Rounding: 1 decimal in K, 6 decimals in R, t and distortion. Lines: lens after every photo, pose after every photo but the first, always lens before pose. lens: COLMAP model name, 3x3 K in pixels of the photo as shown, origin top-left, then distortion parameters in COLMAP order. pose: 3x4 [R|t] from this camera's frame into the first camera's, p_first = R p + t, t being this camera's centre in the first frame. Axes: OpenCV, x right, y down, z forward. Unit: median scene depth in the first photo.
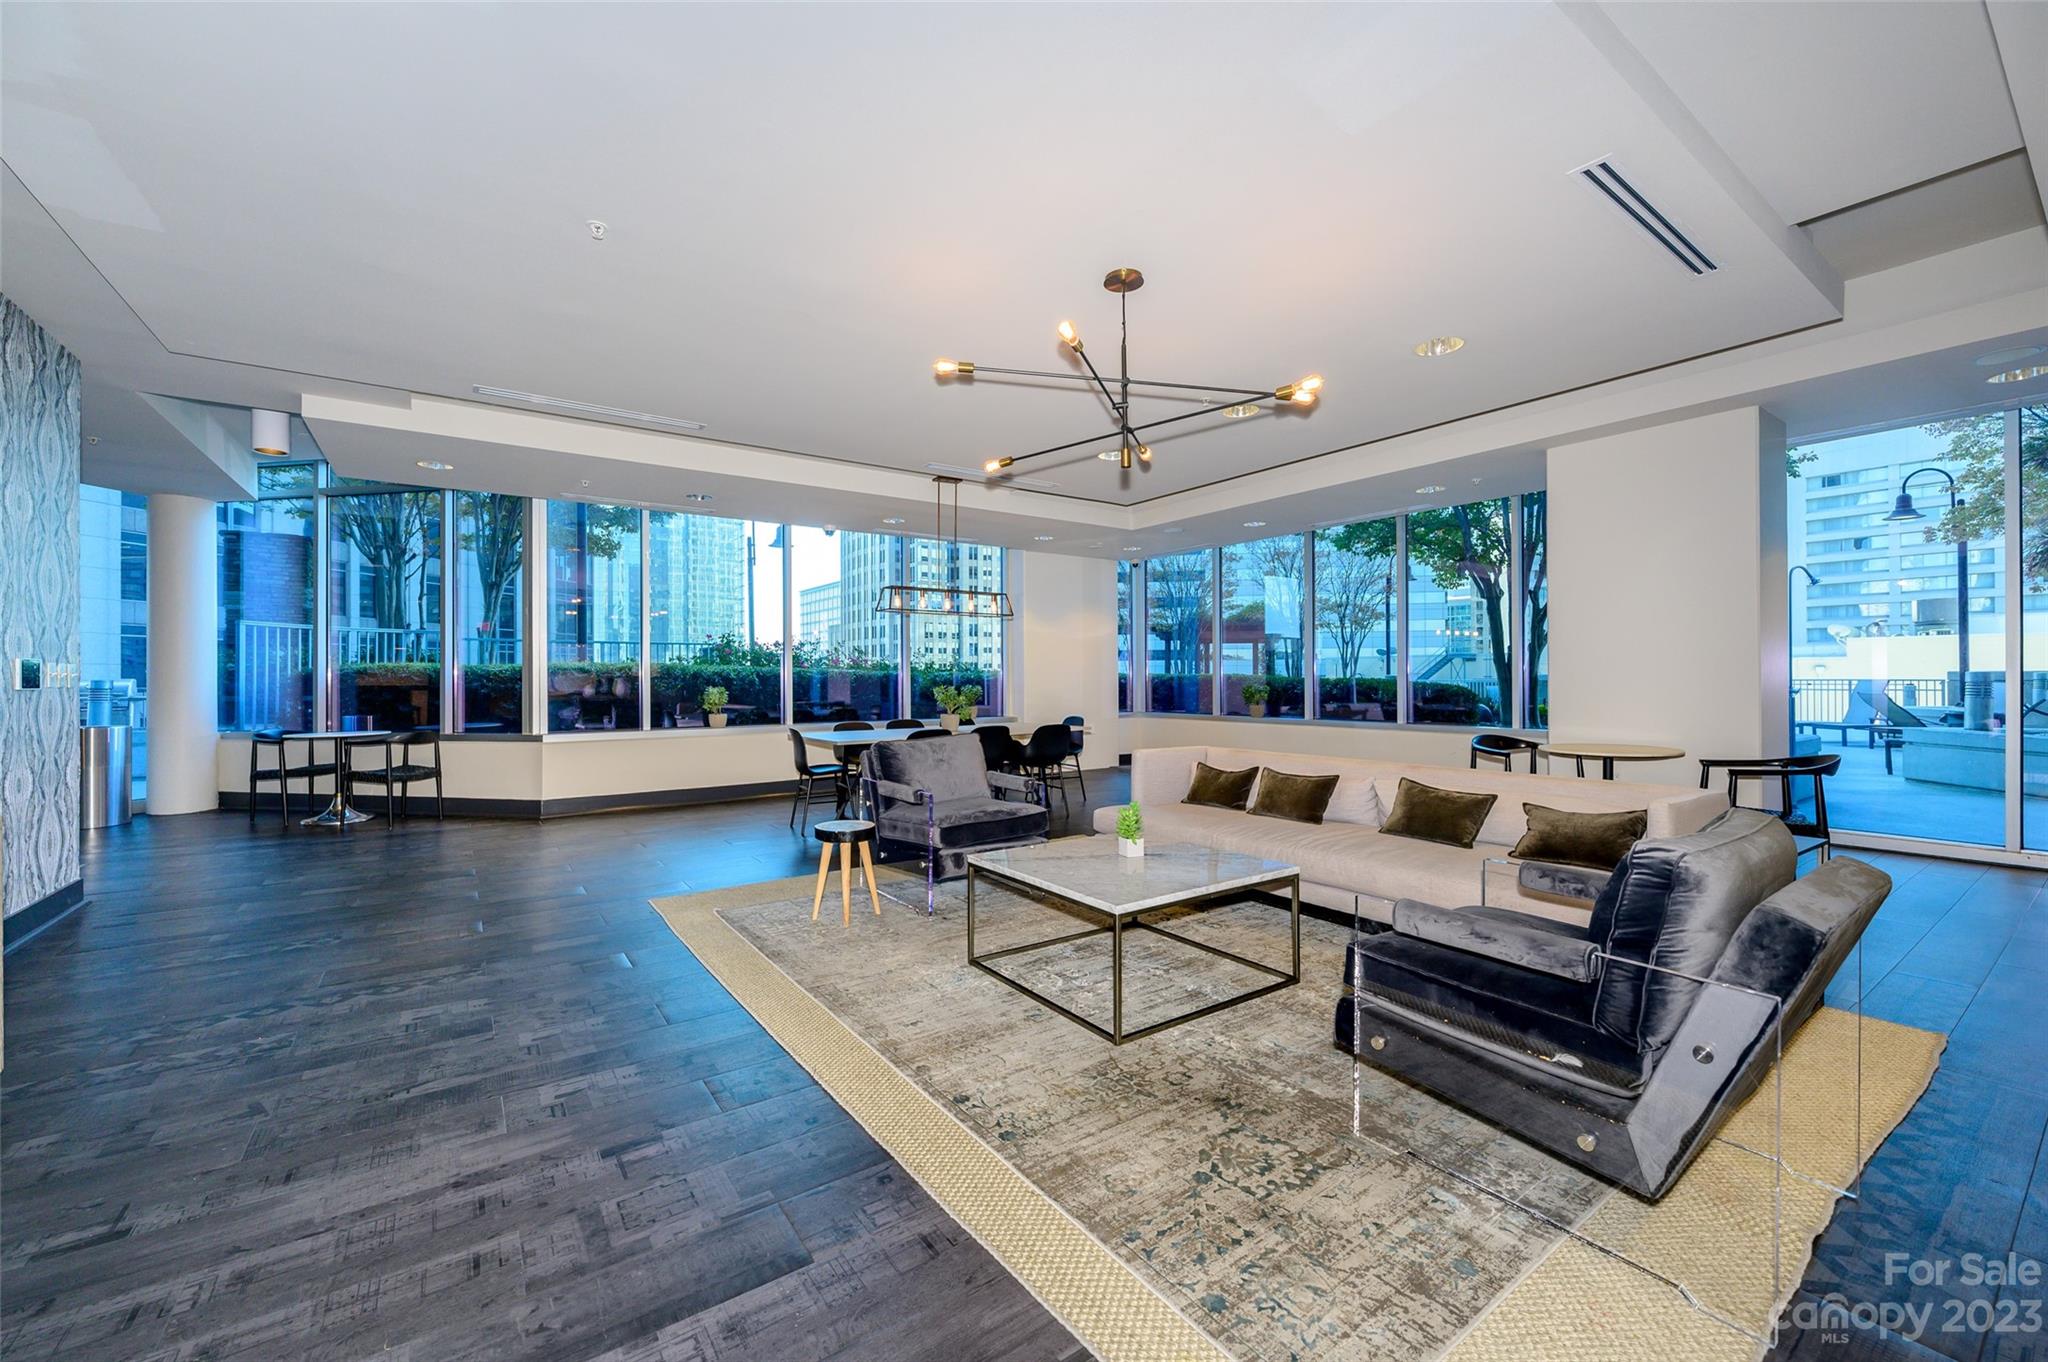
lens RADIAL K [[810.0, 0, 1024.7], [0, 810.0, 675.5], [0, 0, 1]] dist [-0.000686, -0.000020]
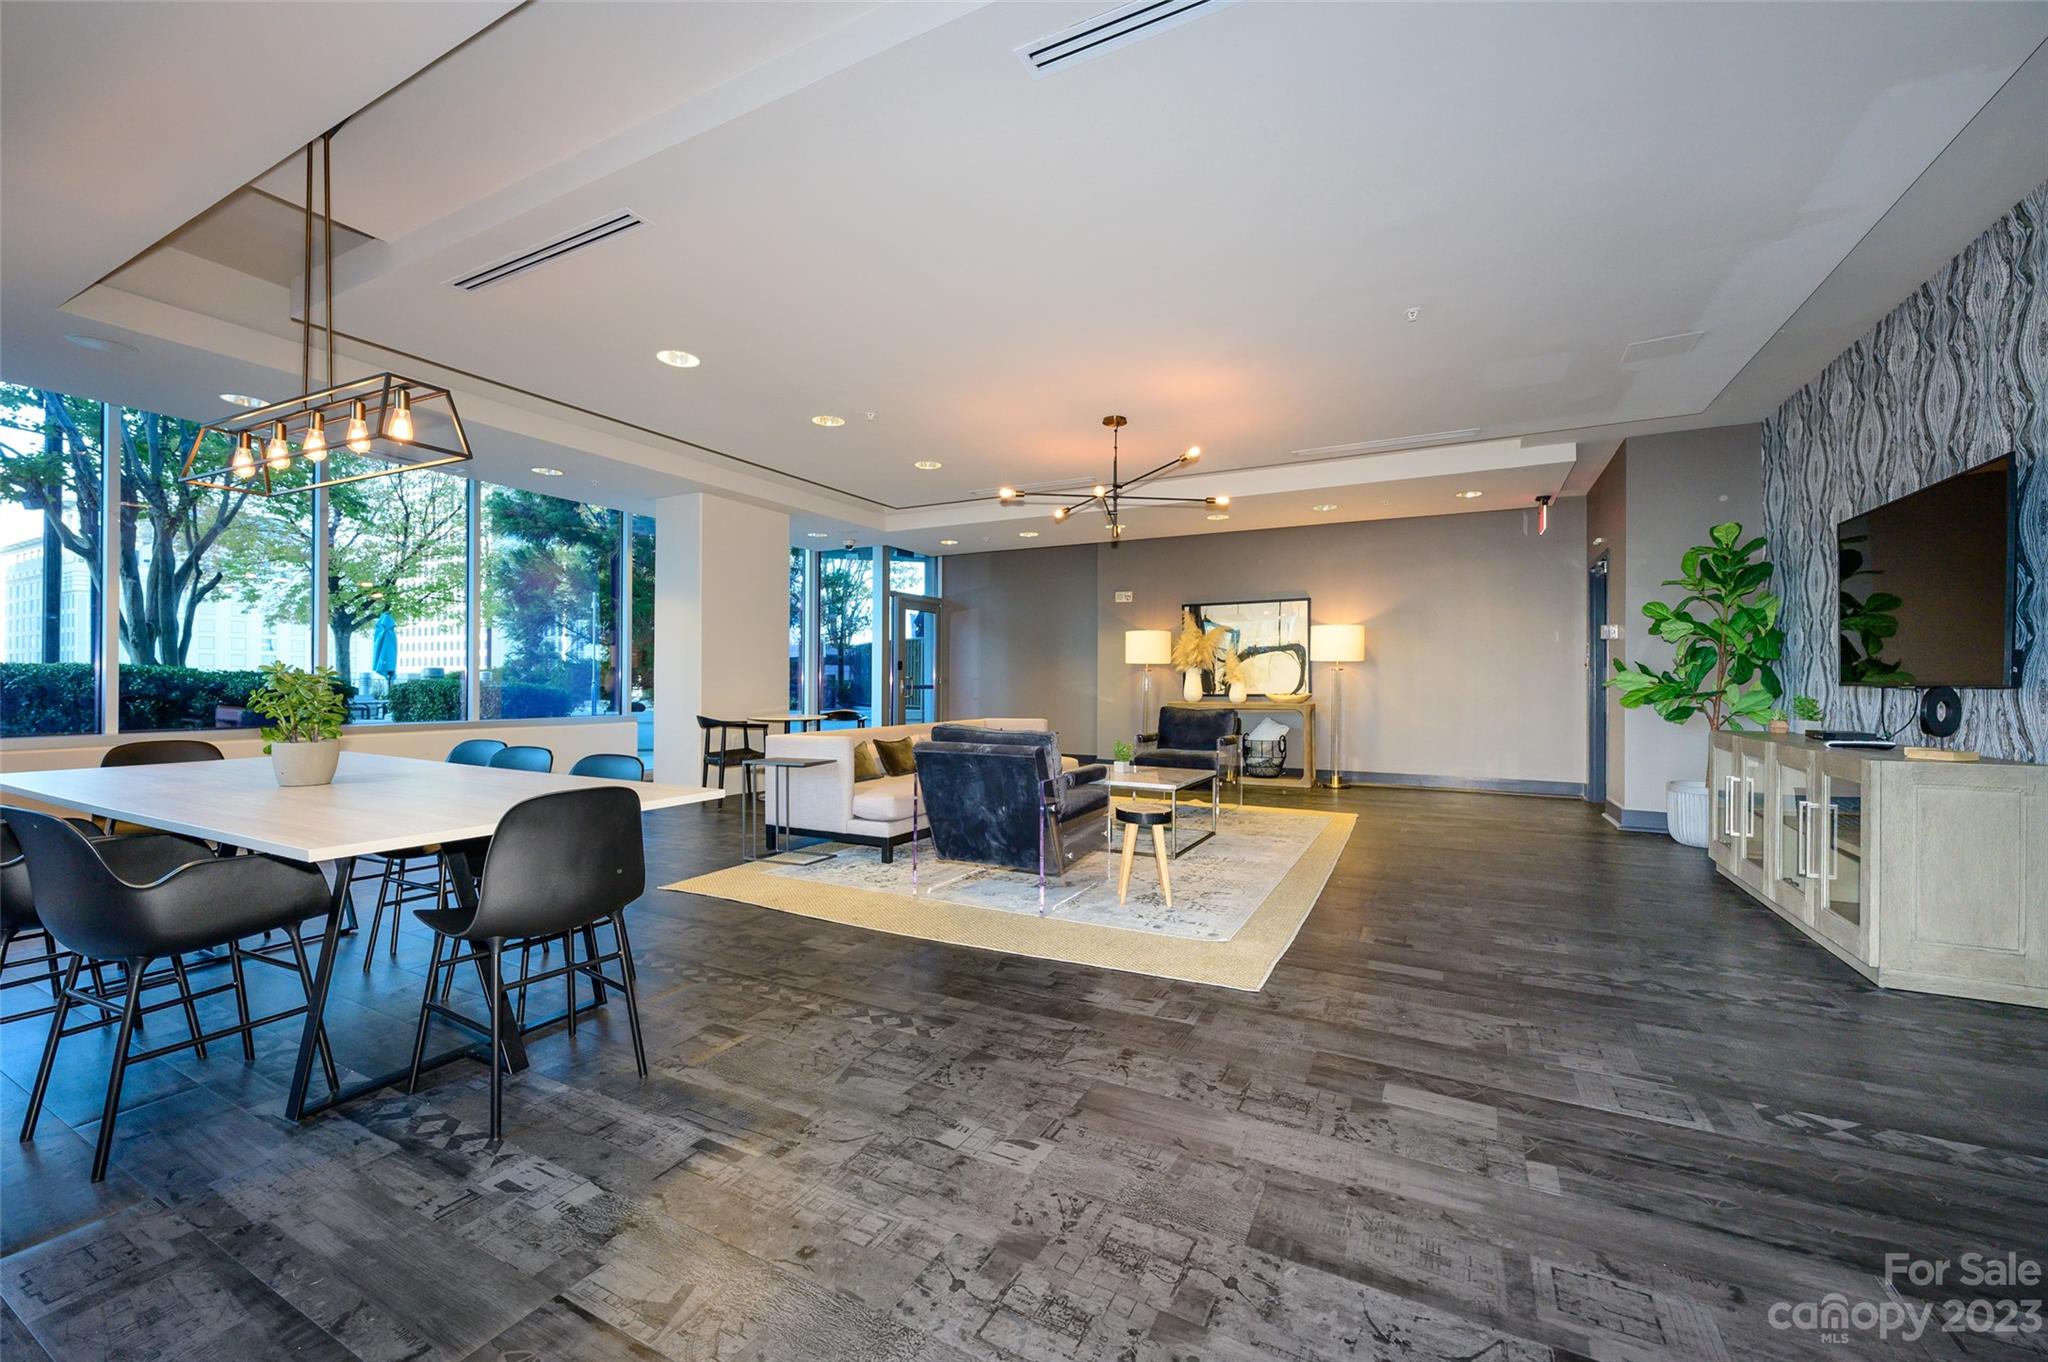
lens RADIAL K [[810.0, 0, 1031.7], [0, 810.0, 685.2], [0, 0, 1]] dist [-0.000686, -0.000020]
pose [[-0.455524, 0.000049, 0.890224, -1.382814], [-0.004995, 0.999984, -0.002611, 0.054441], [-0.890210, -0.005636, -0.455516, 2.101298]]
